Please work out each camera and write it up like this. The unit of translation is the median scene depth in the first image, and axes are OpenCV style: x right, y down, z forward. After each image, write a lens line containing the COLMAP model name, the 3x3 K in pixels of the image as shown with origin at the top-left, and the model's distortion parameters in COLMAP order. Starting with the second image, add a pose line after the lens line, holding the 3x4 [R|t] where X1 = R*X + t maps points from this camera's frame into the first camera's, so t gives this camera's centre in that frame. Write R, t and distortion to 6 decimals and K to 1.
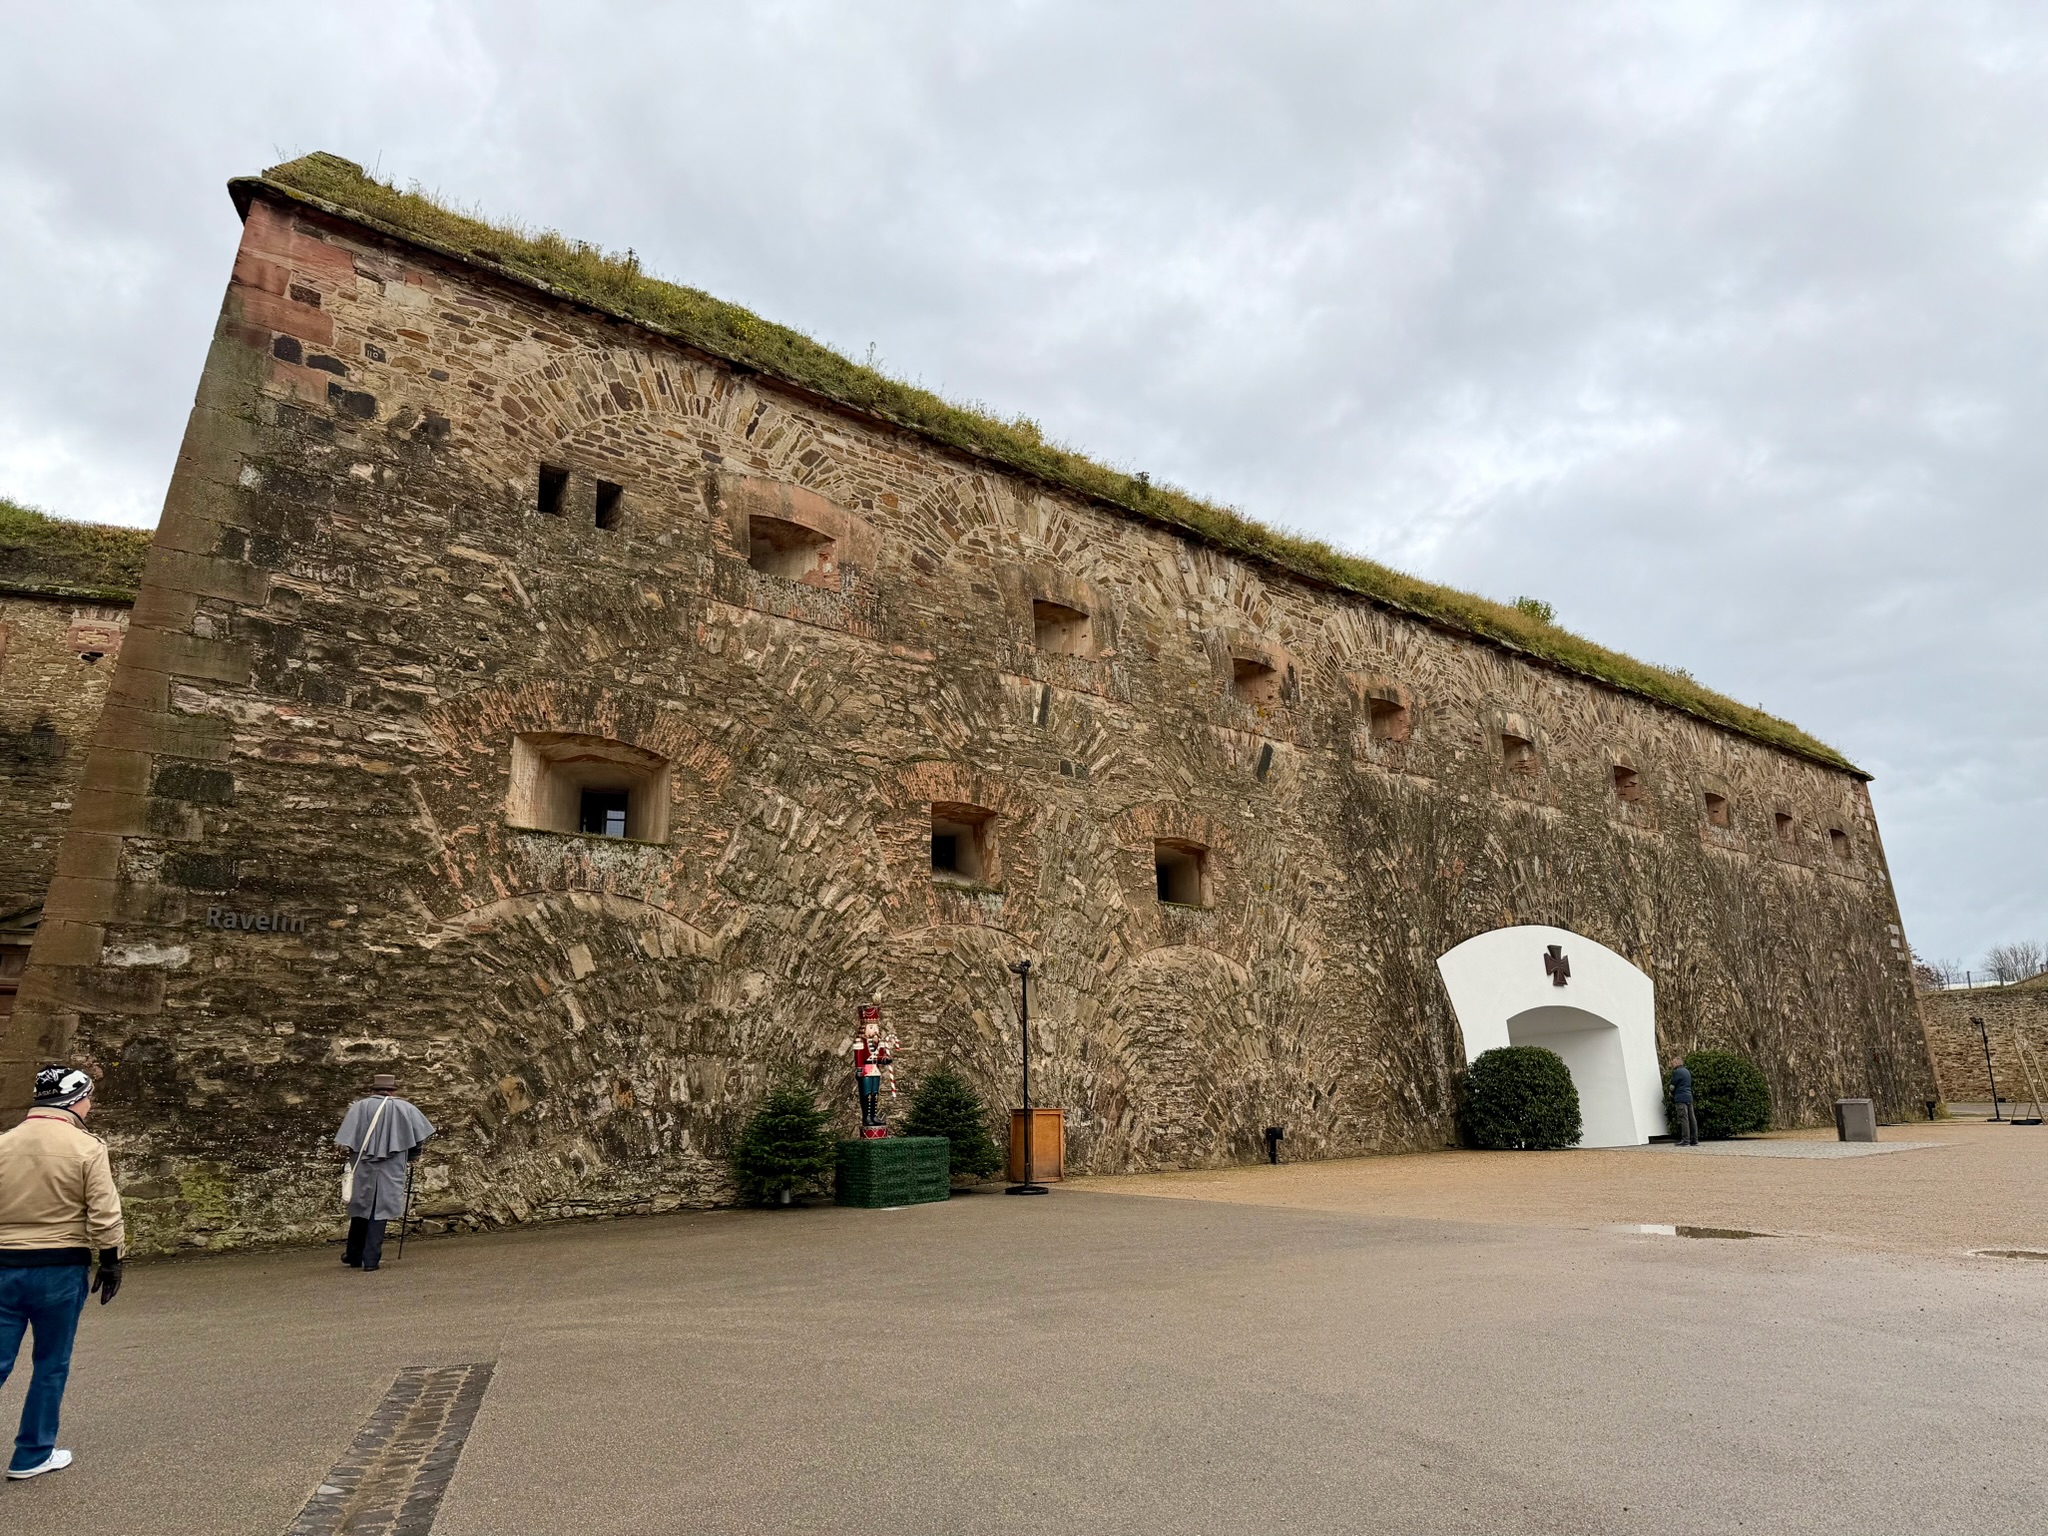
lens RADIAL K [[1430.8, 0, 1033.0], [0, 1430.8, 770.0], [0, 0, 1]] dist [0.145363, -0.227963]
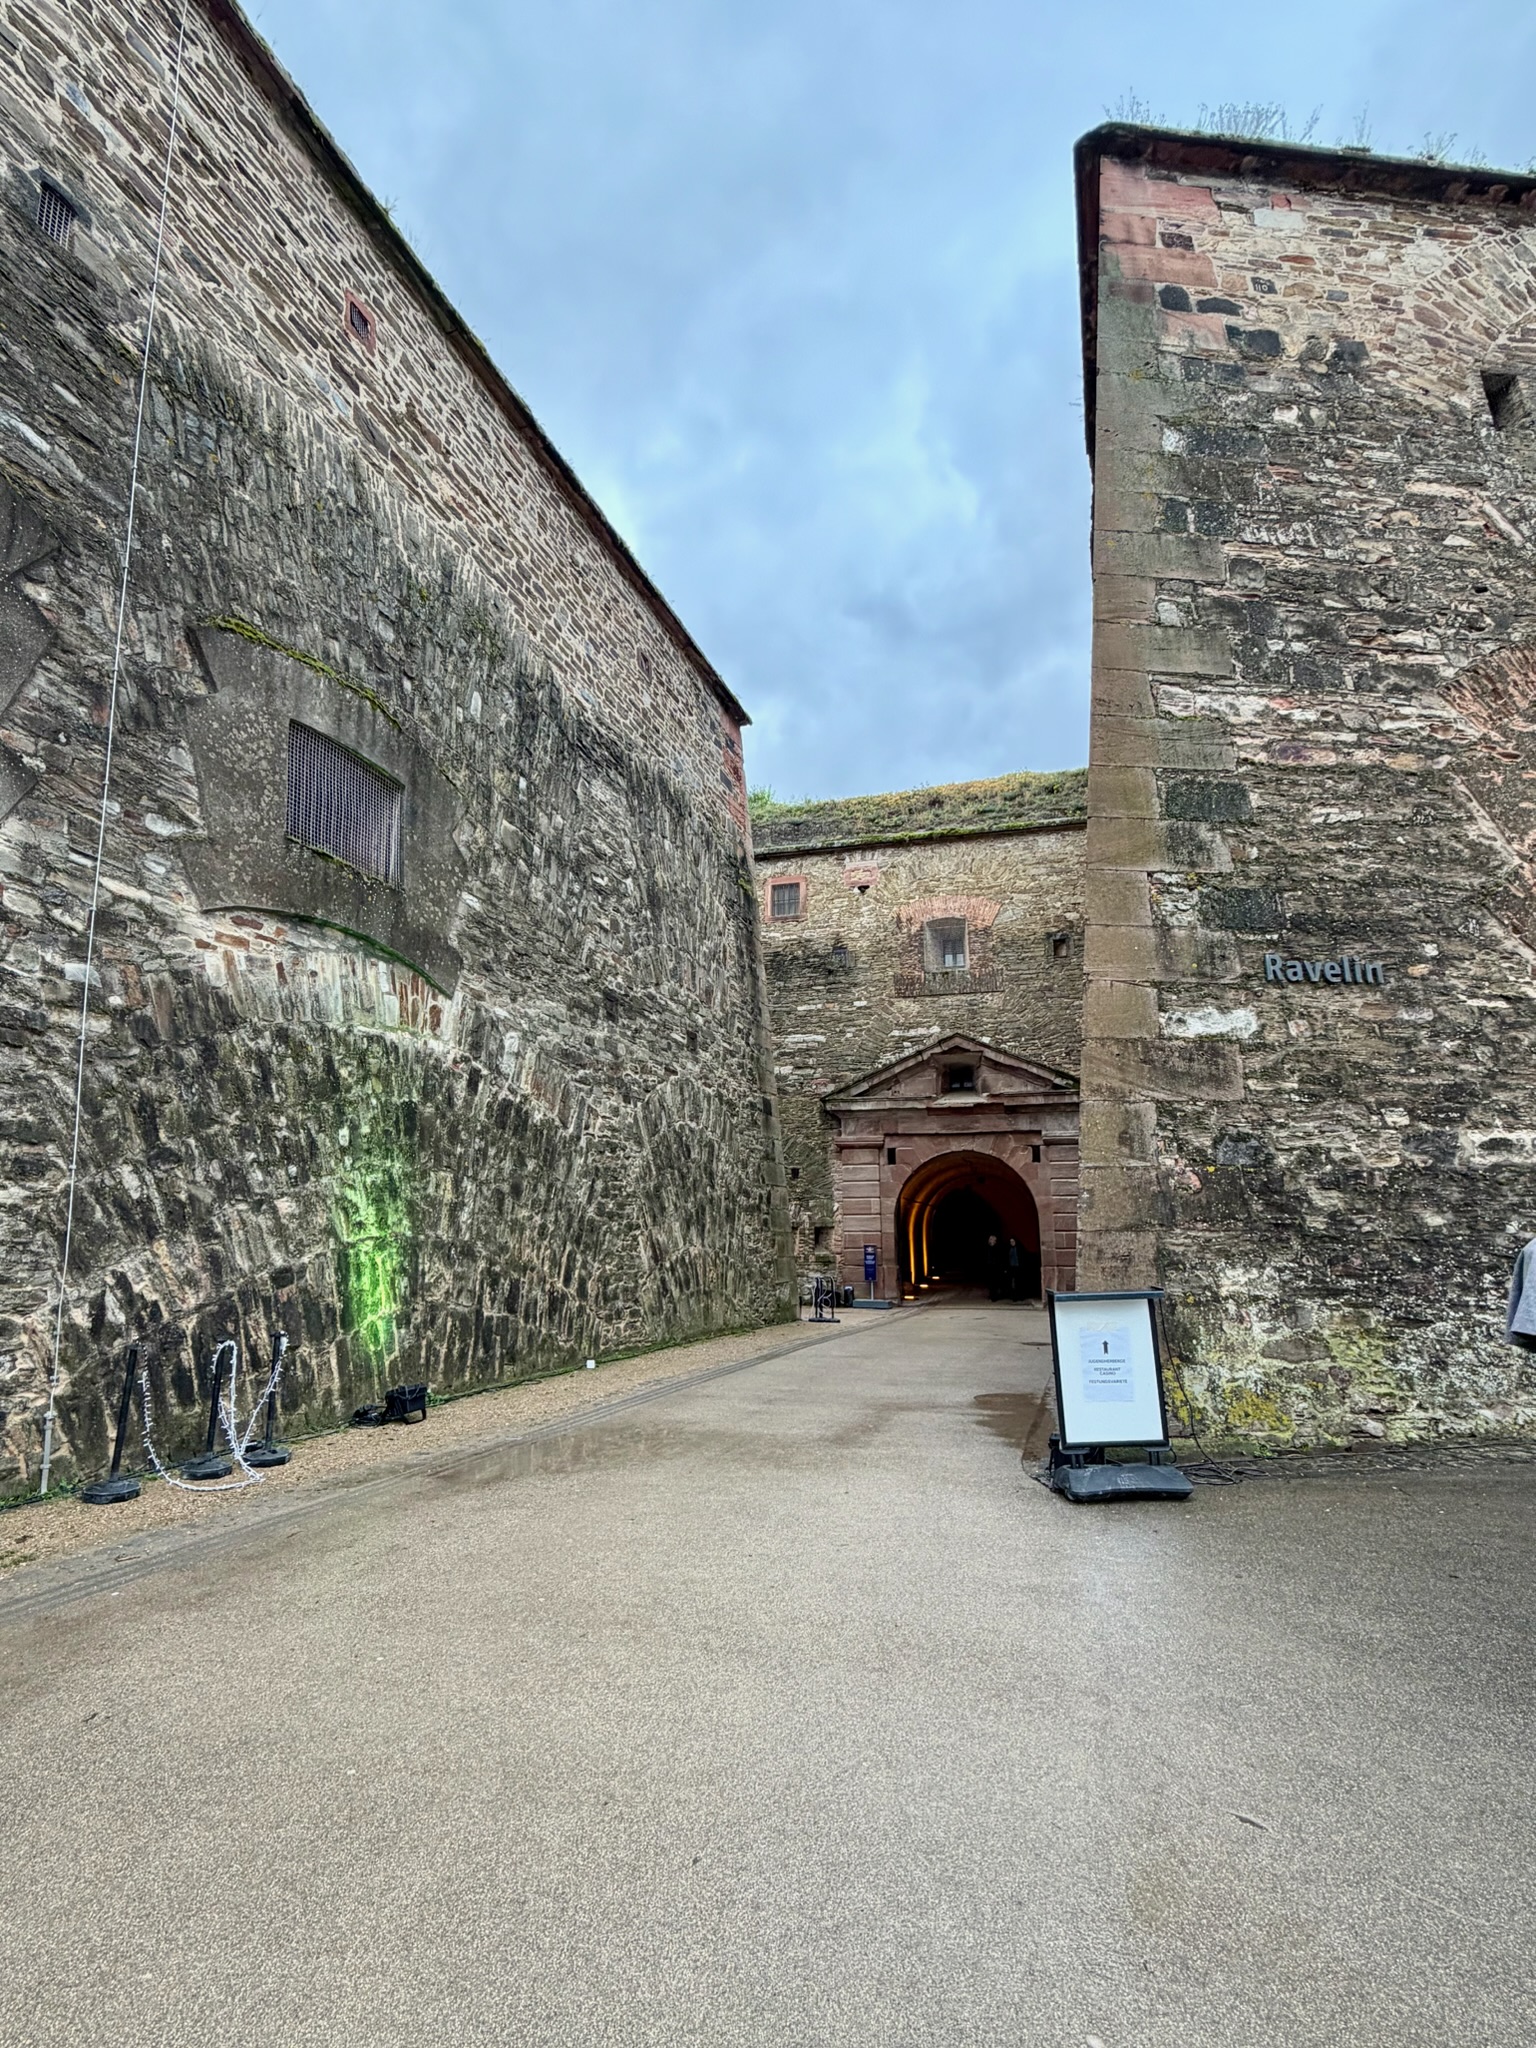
lens RADIAL K [[968.7, 0, 763.1], [0, 968.7, 1037.0], [0, 0, 1]] dist [0.012311, -0.000667]
pose [[0.822139, -0.114538, -0.557646, -0.395367], [0.126010, 0.991867, -0.017947, 0.087300], [0.555166, -0.055514, 0.829885, 0.362054]]
